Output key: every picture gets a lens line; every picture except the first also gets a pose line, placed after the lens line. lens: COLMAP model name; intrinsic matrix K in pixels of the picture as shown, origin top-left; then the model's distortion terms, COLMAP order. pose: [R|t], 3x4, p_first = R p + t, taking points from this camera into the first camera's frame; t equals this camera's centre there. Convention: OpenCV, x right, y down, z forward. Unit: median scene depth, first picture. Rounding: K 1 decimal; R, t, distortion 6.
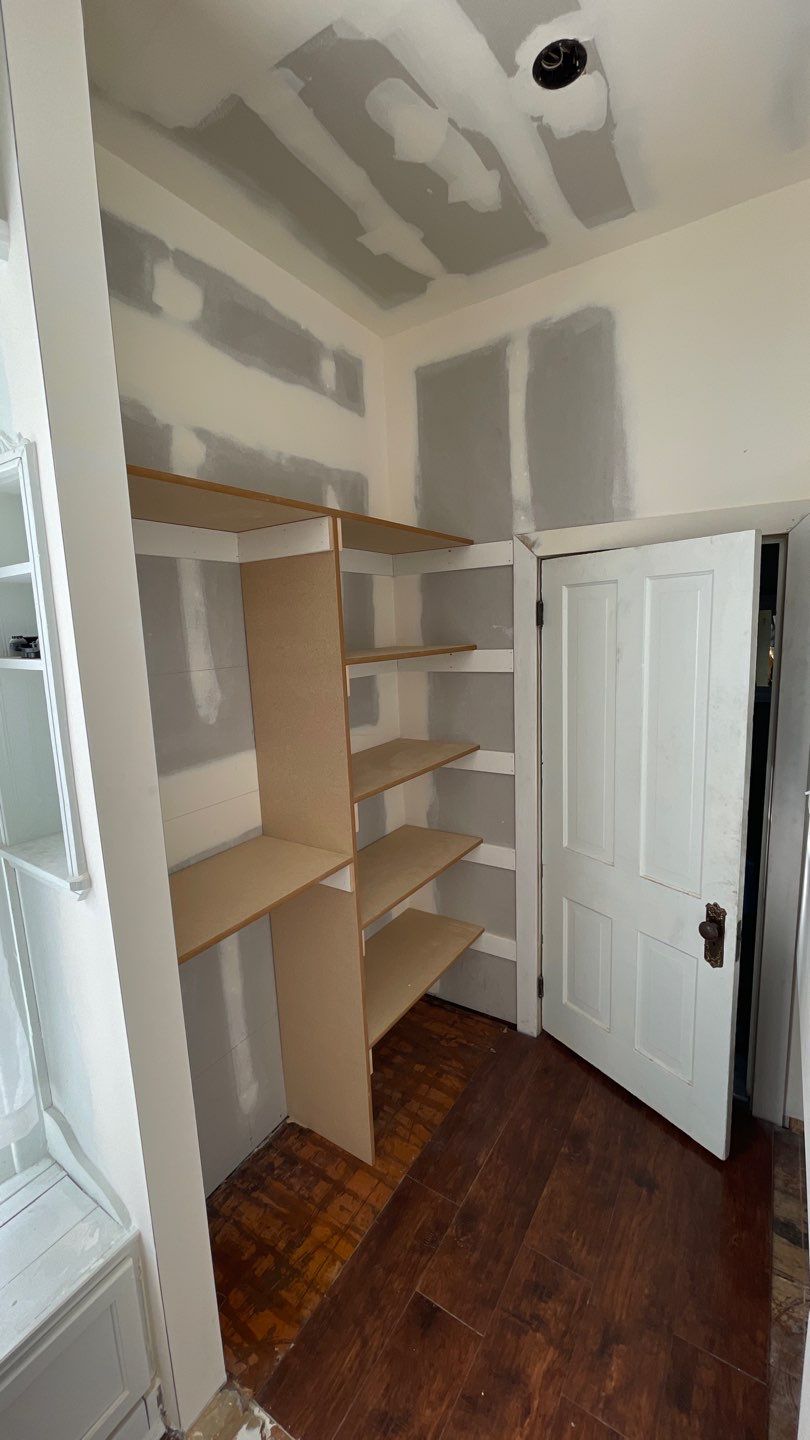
lens RADIAL K [[574.4, 0, 406.5], [0, 574.4, 716.5], [0, 0, 1]] dist [-0.000572, -0.003323]
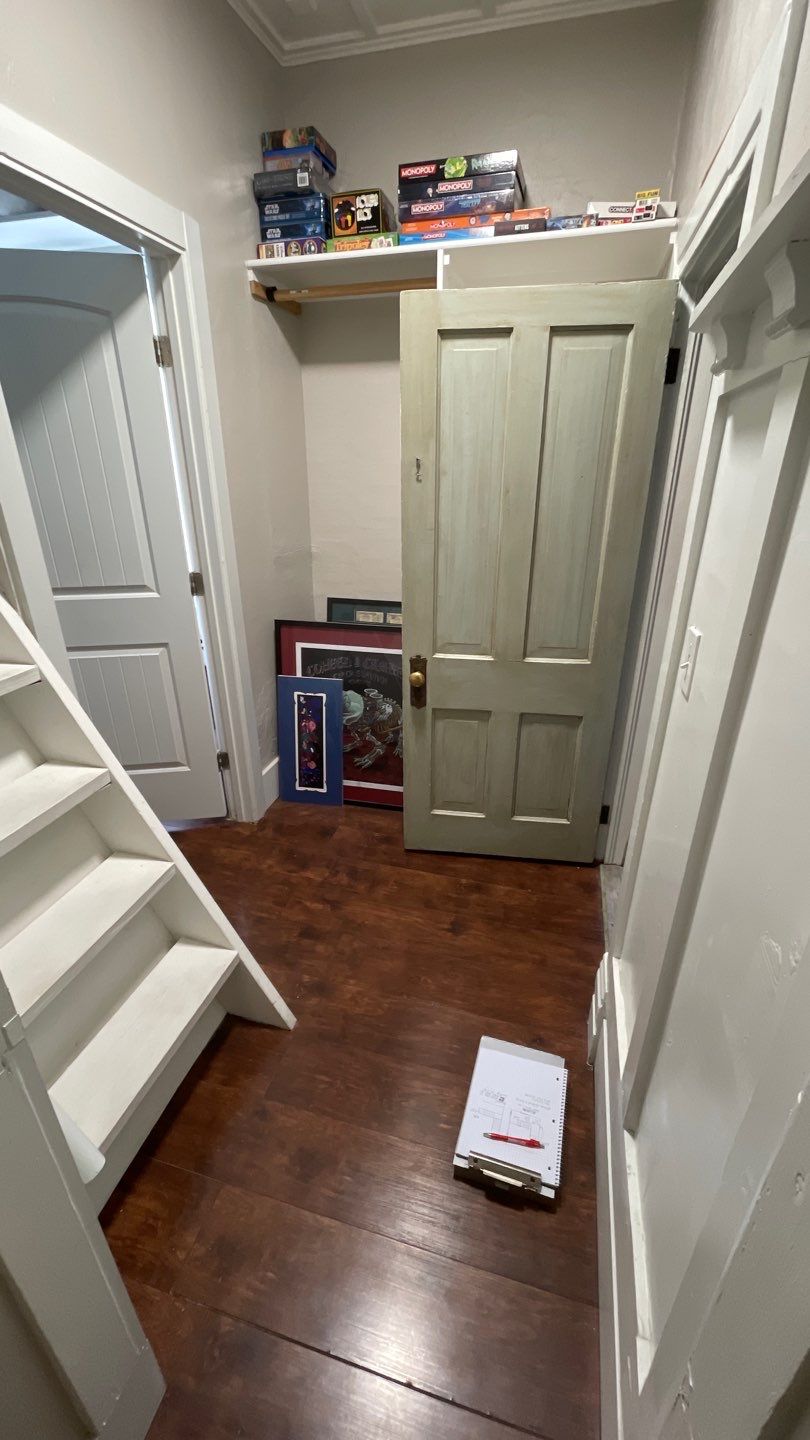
lens RADIAL K [[574.4, 0, 406.5], [0, 574.4, 716.5], [0, 0, 1]] dist [-0.000572, -0.003323]
pose [[0.295754, 0.425312, -0.855359, 1.406229], [-0.157683, 0.904869, 0.395408, -0.001312], [0.942160, 0.017932, 0.334683, 0.615403]]
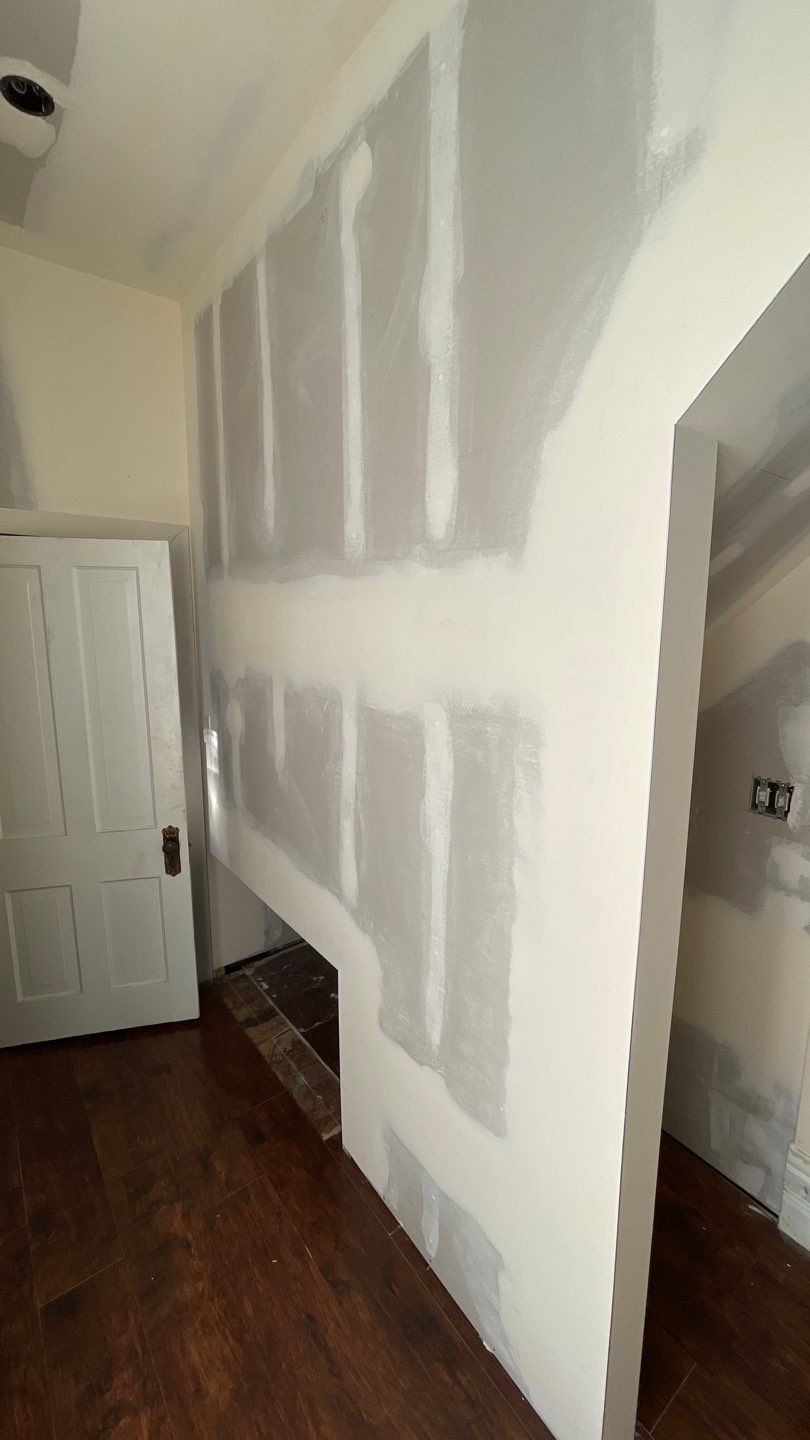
lens RADIAL K [[580.3, 0, 409.5], [0, 580.3, 717.0], [0, 0, 1]] dist [-0.008933, 0.004272]
pose [[0.332070, -0.118589, 0.935770, -0.550113], [0.131516, 0.988196, 0.078563, 0.057439], [-0.934041, 0.096980, 0.343746, 0.021026]]
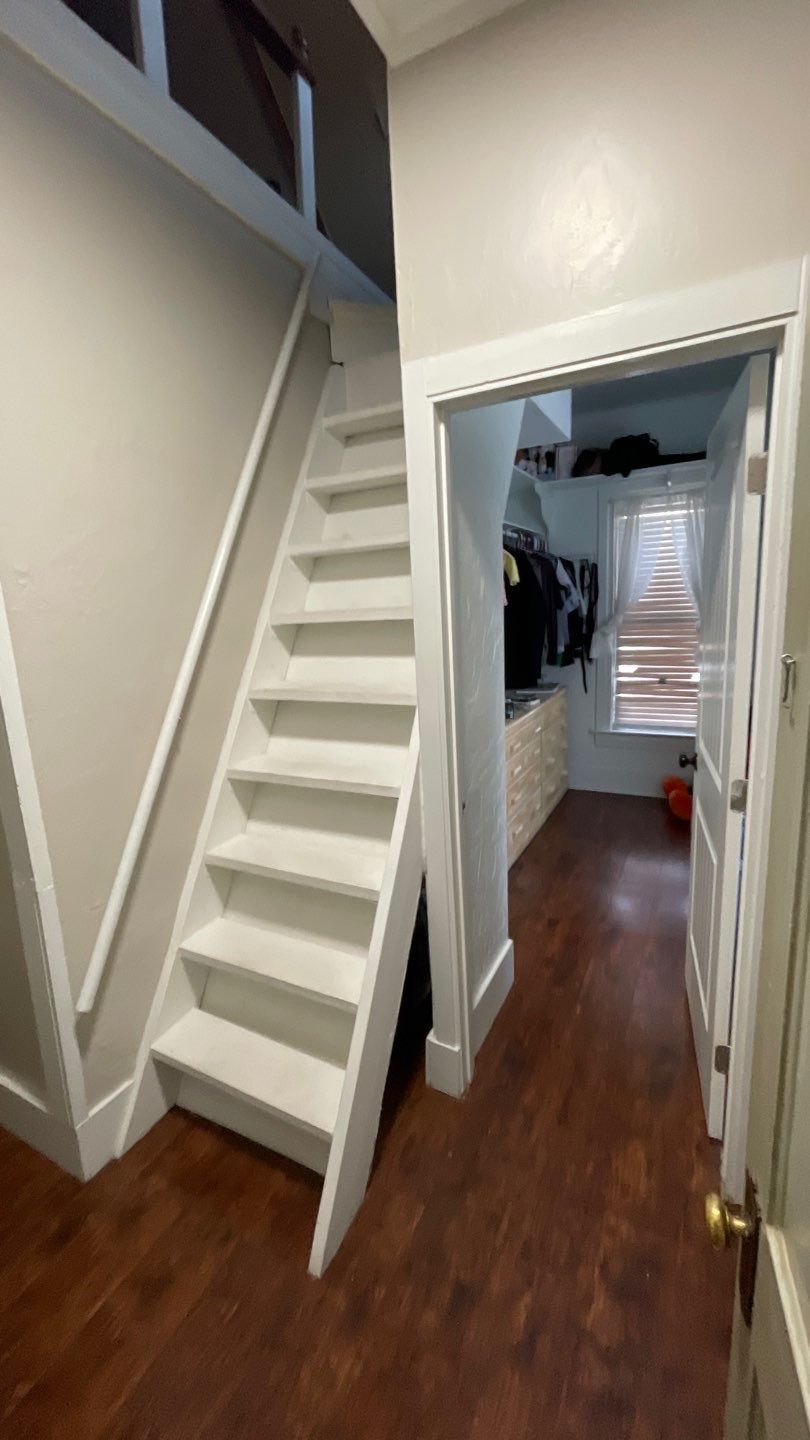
lens RADIAL K [[580.3, 0, 409.5], [0, 580.3, 717.0], [0, 0, 1]] dist [-0.008933, 0.004272]
pose [[-0.991922, 0.102657, -0.074514, 0.466466], [0.070428, 0.934255, 0.349583, -0.141940], [0.105502, 0.341511, -0.933938, 1.377111]]
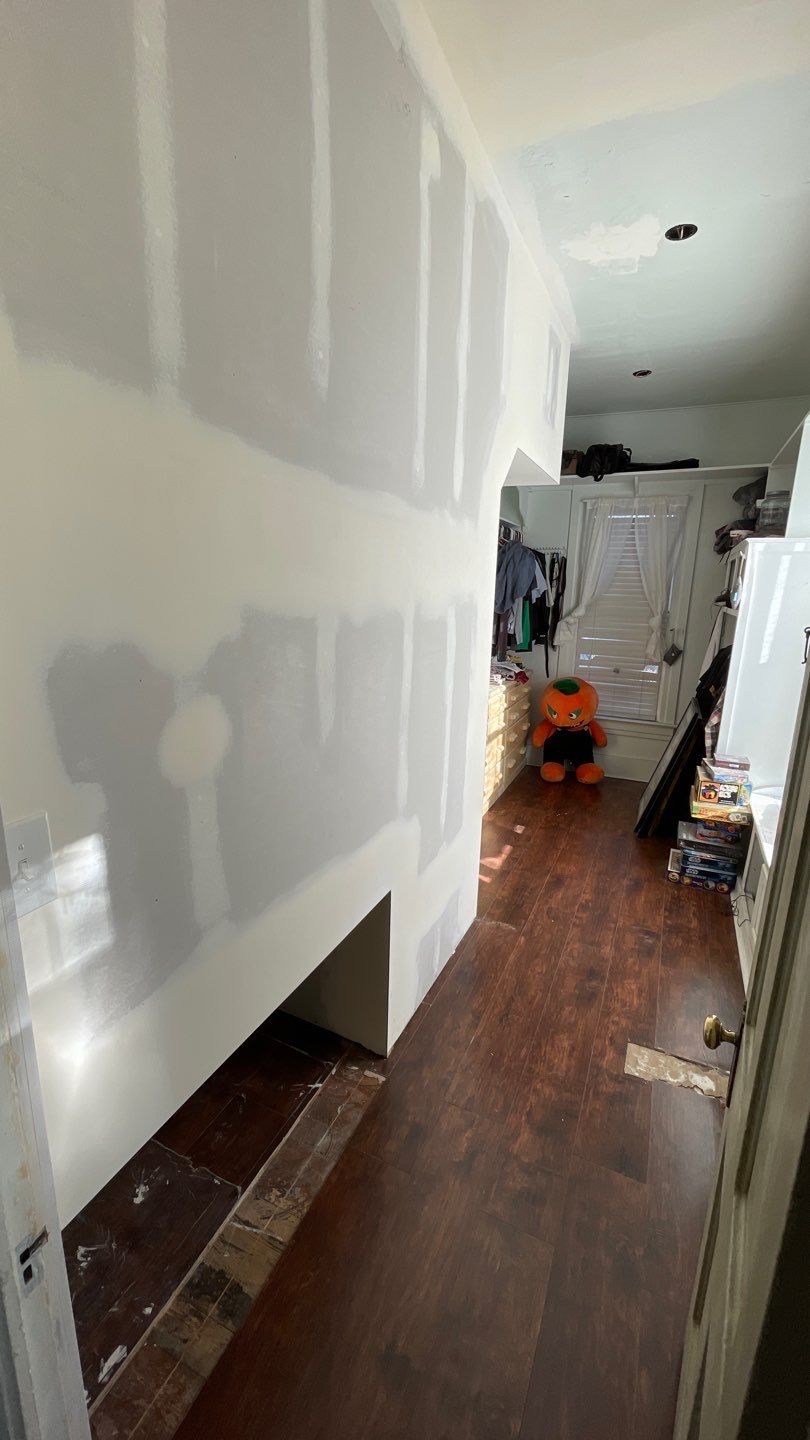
lens RADIAL K [[580.3, 0, 409.5], [0, 580.3, 717.0], [0, 0, 1]] dist [-0.008933, 0.004272]
pose [[-0.989752, 0.043911, -0.135882, 0.543829], [-0.010985, 0.925319, 0.379032, -0.160202], [0.142377, 0.376640, -0.915353, 1.581444]]
